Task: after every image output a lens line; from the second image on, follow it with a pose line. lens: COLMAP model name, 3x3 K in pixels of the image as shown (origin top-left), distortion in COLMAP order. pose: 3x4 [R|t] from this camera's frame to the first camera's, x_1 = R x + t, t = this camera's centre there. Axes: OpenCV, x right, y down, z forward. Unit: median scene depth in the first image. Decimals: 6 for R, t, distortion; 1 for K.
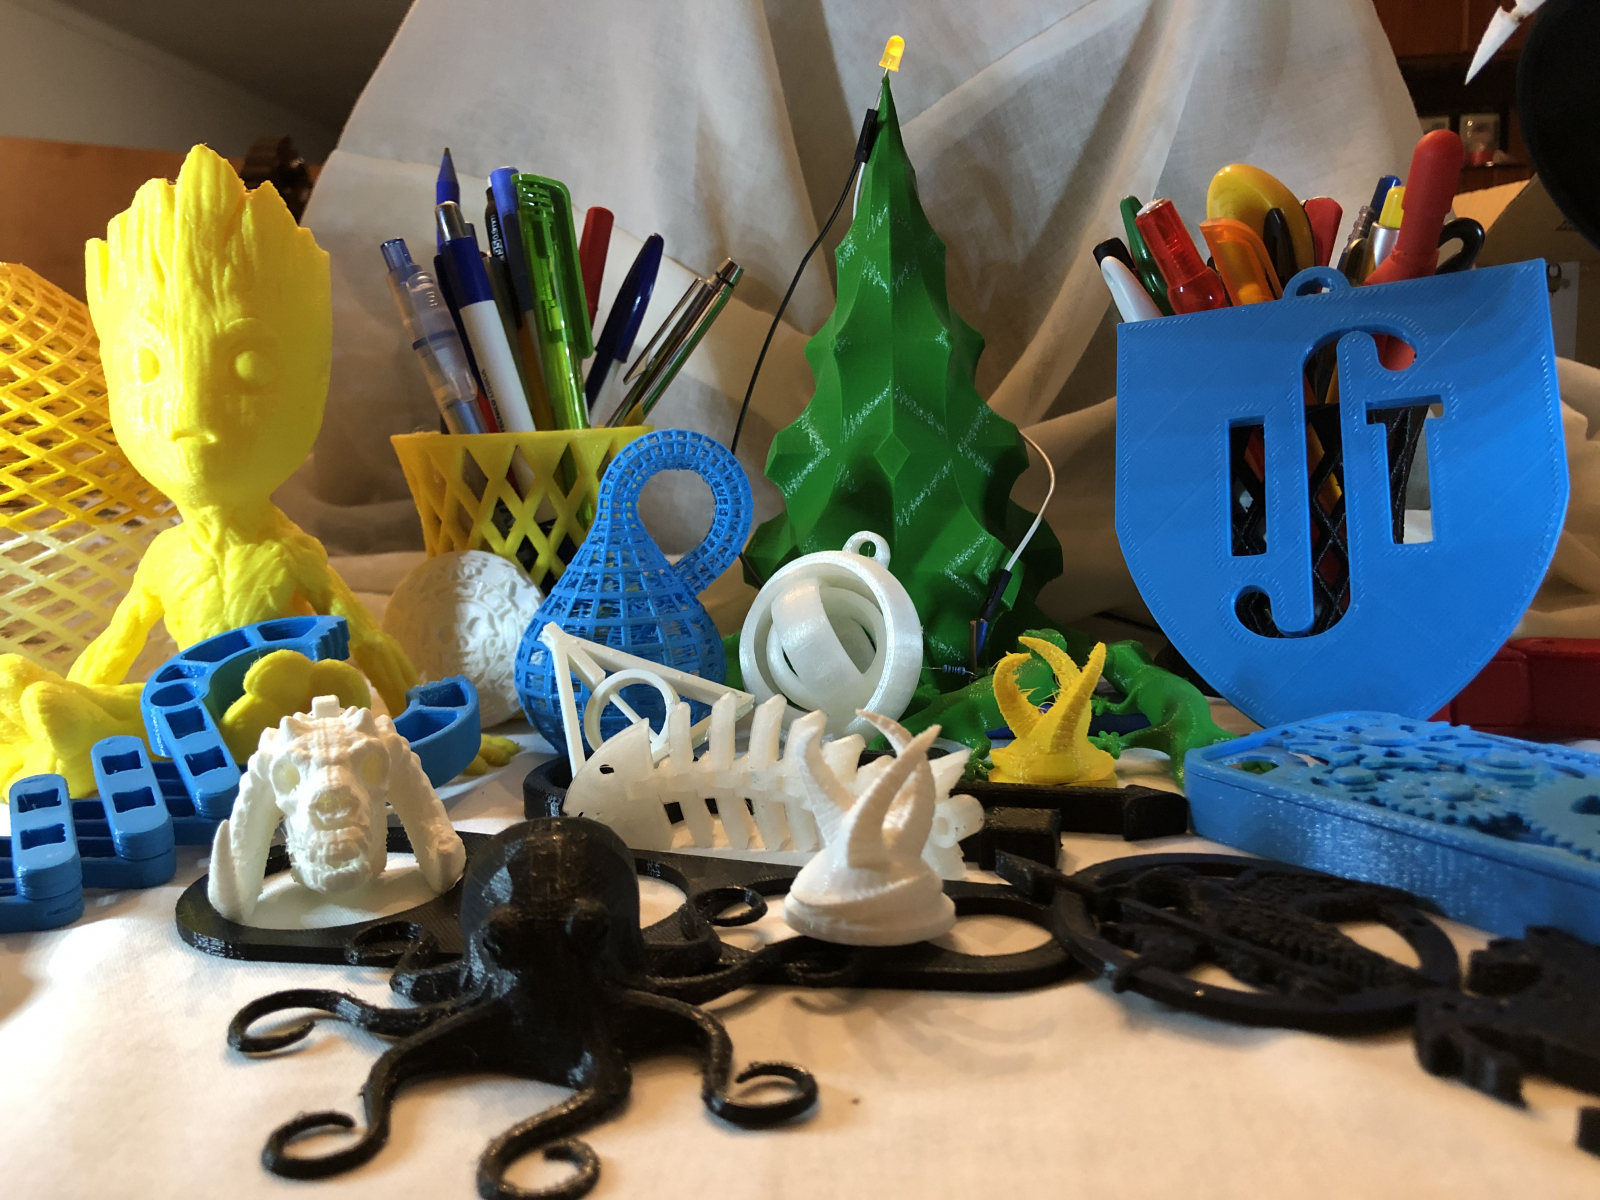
lens RADIAL K [[1346.5, 0, 796.0], [0, 1346.5, 576.2], [0, 0, 1]] dist [0.007214, -0.018110]
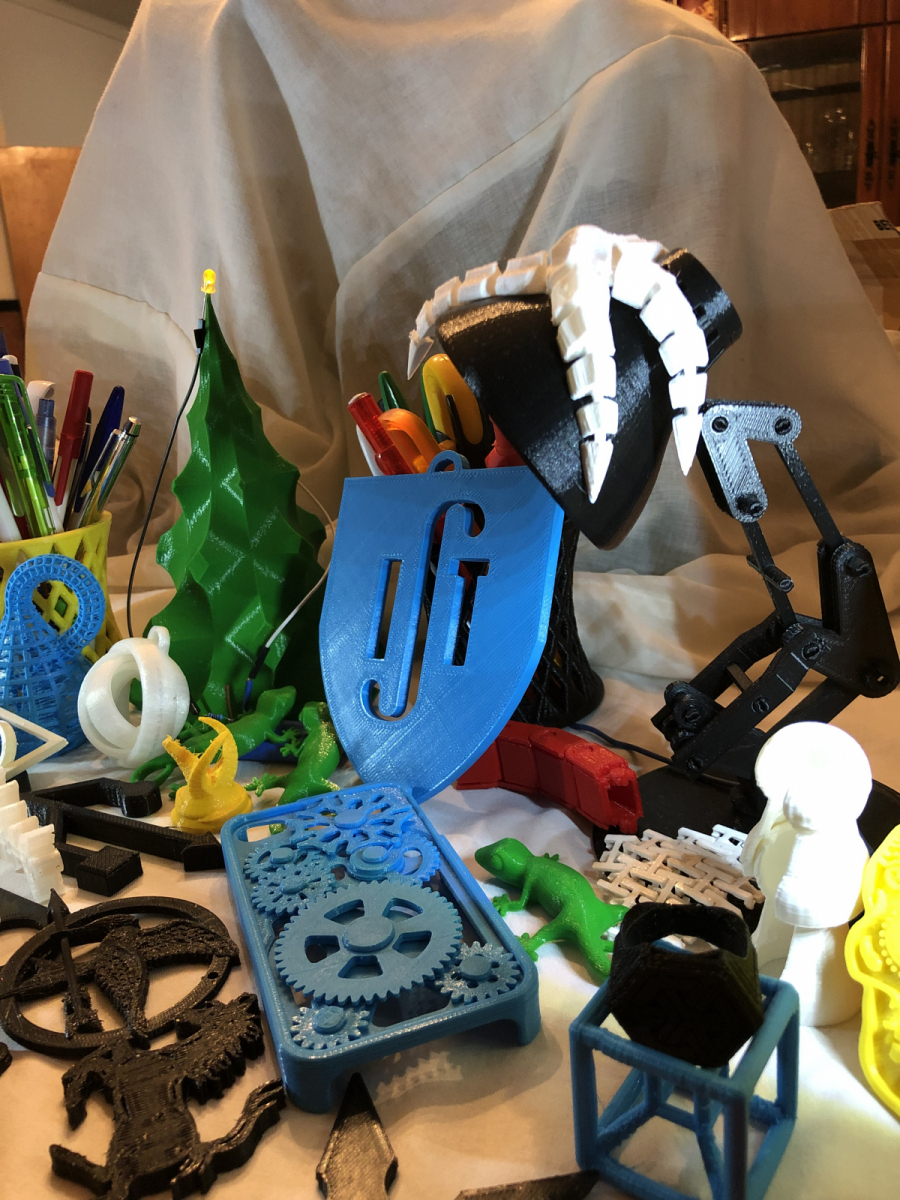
lens RADIAL K [[1006.3, 0, 446.9], [0, 1006.3, 577.7], [0, 0, 1]] dist [0.059707, -0.087586]
pose [[0.974214, 0.025752, -0.224151, 0.621279], [0.007737, 0.989067, 0.147261, -0.251801], [0.225493, -0.145198, 0.963364, -0.036600]]
